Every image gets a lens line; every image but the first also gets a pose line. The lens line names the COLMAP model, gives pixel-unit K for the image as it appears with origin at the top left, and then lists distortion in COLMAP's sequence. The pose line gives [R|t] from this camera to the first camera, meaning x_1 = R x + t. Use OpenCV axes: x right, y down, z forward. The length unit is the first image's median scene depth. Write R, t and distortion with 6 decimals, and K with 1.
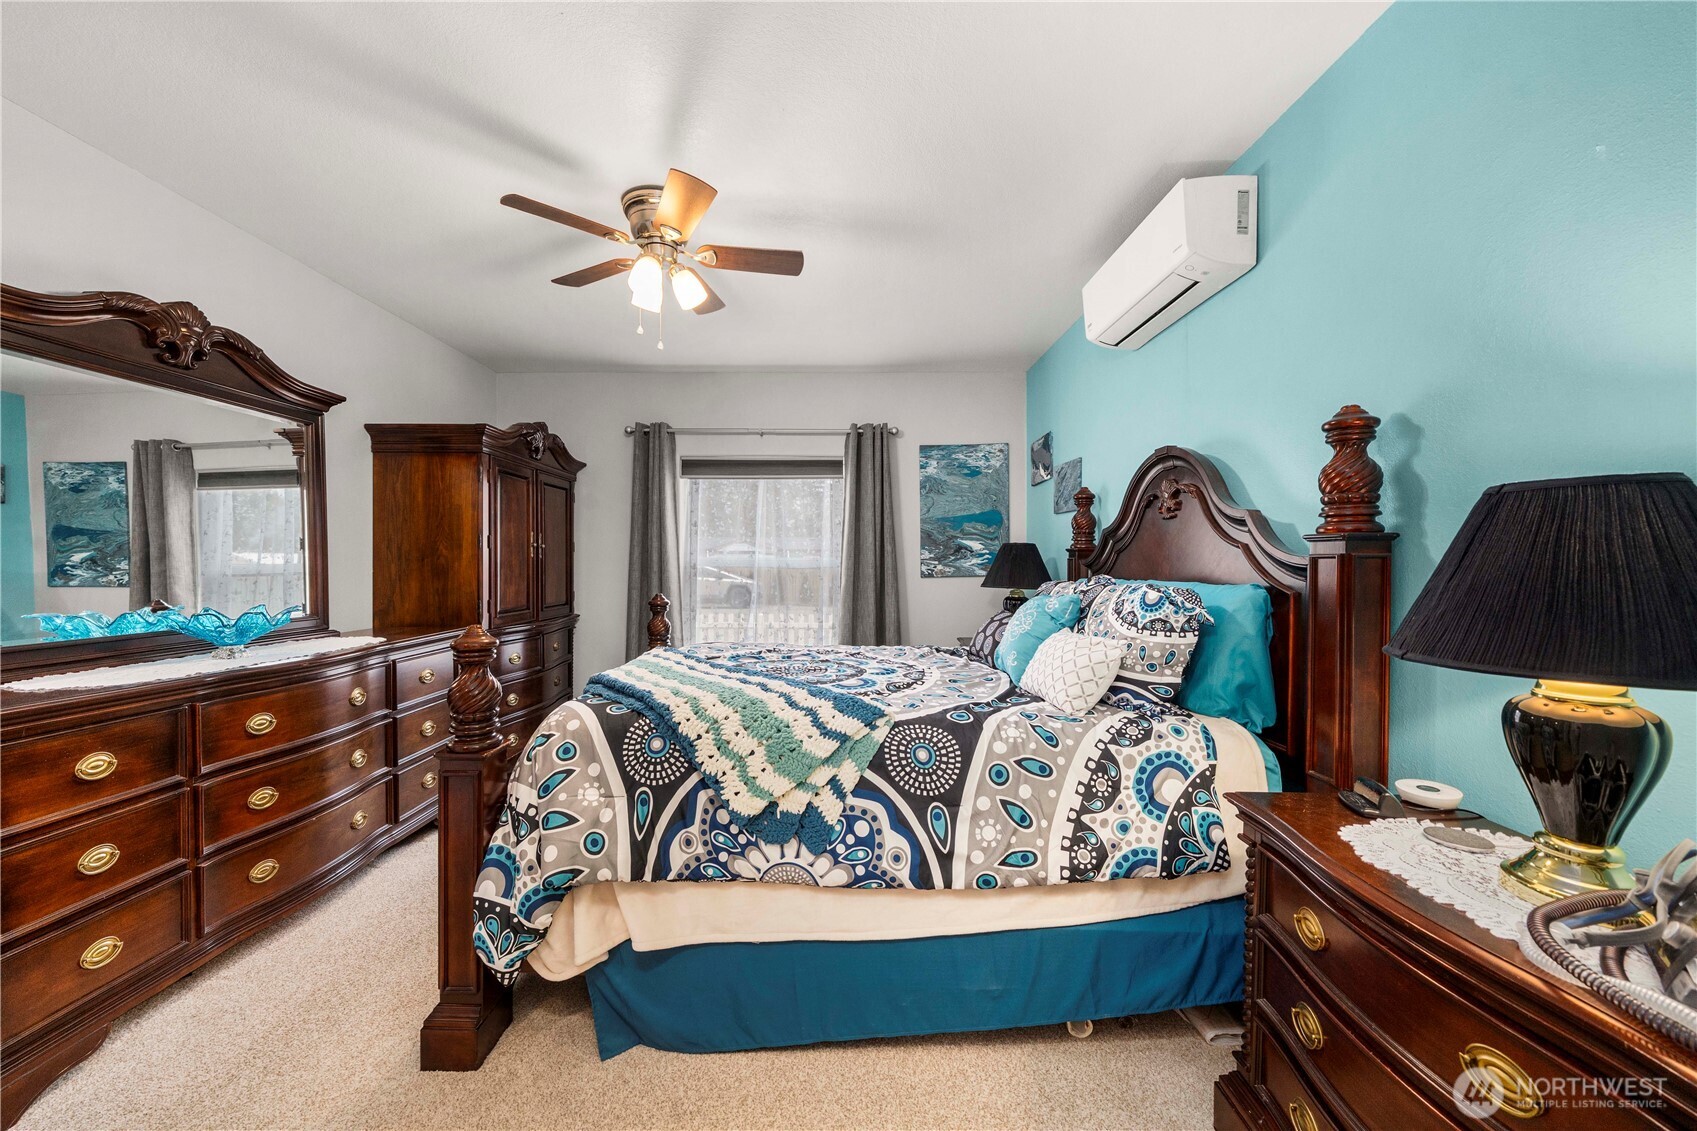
lens RADIAL K [[588.0, 0, 844.0], [0, 588.0, 568.5], [0, 0, 1]] dist [0.003433, -0.000044]
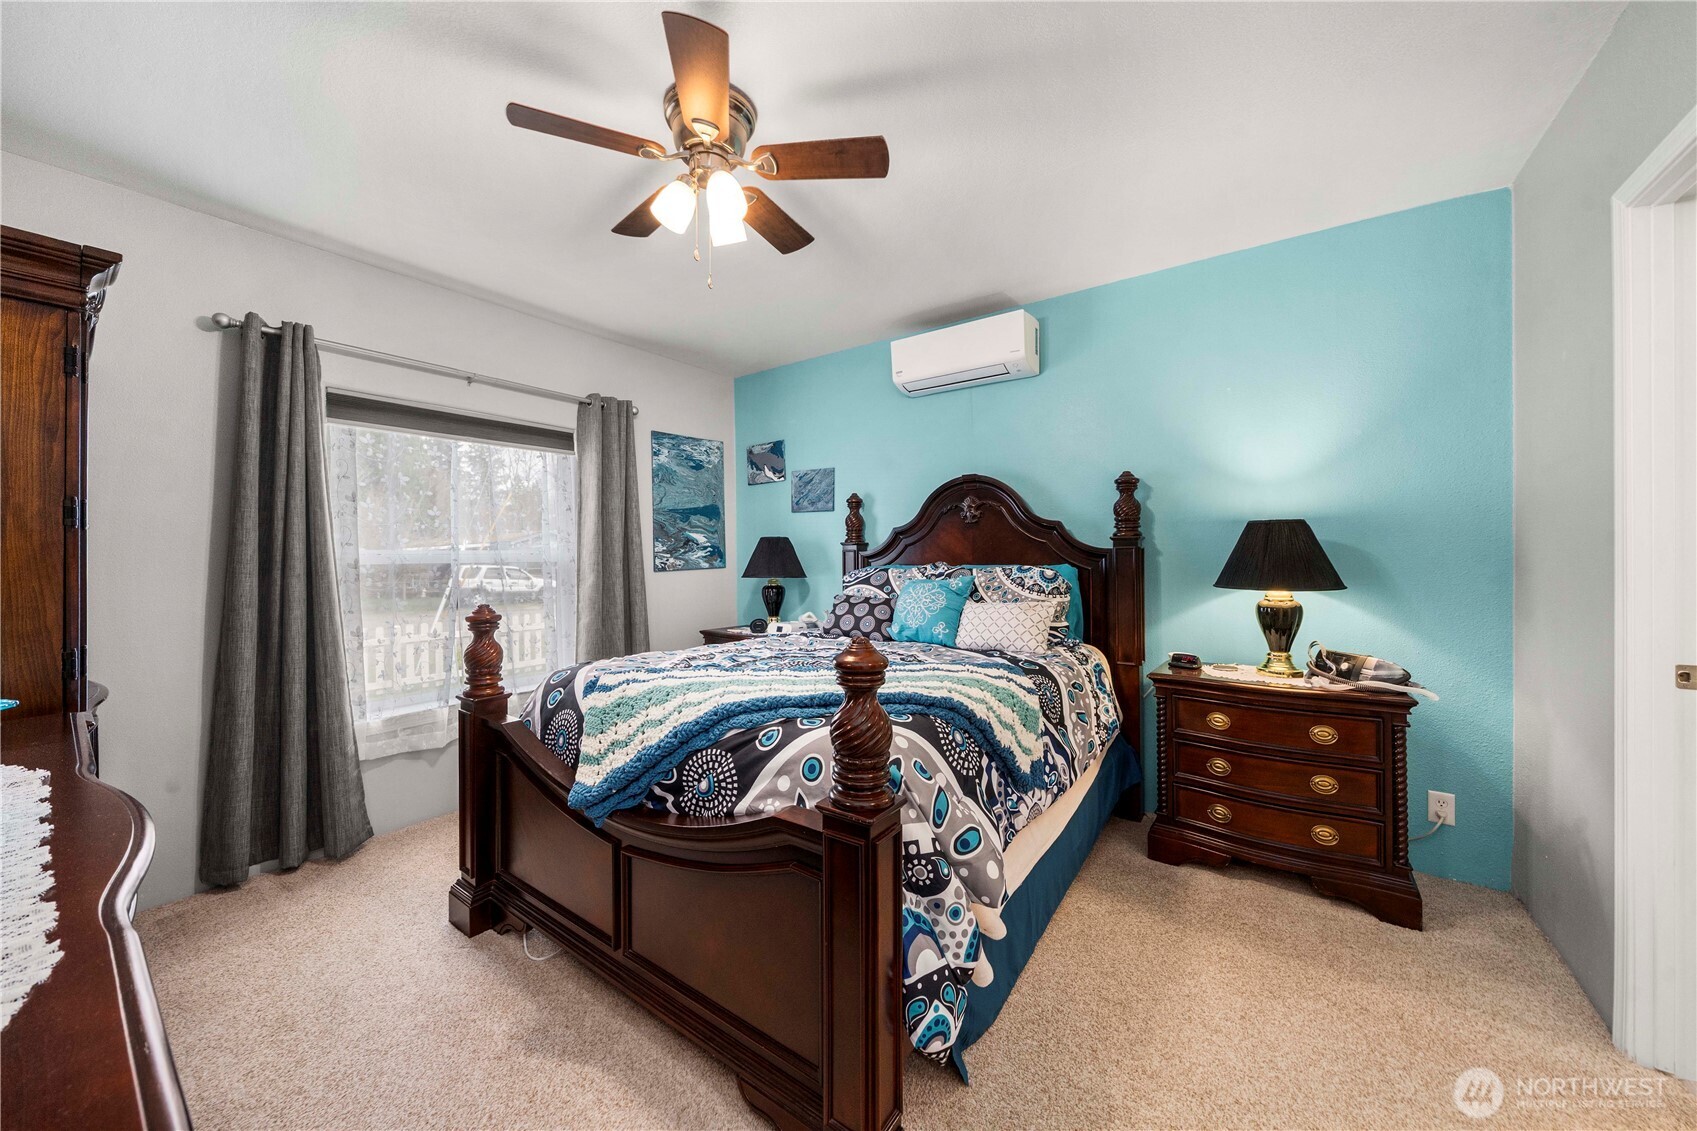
lens RADIAL K [[588.0, 0, 840.7], [0, 588.0, 555.1], [0, 0, 1]] dist [0.003433, -0.000044]
pose [[0.601690, -0.007461, 0.798695, -0.446880], [0.017773, 0.999834, -0.004050, -0.002055], [-0.798532, 0.016632, 0.601722, 0.205363]]
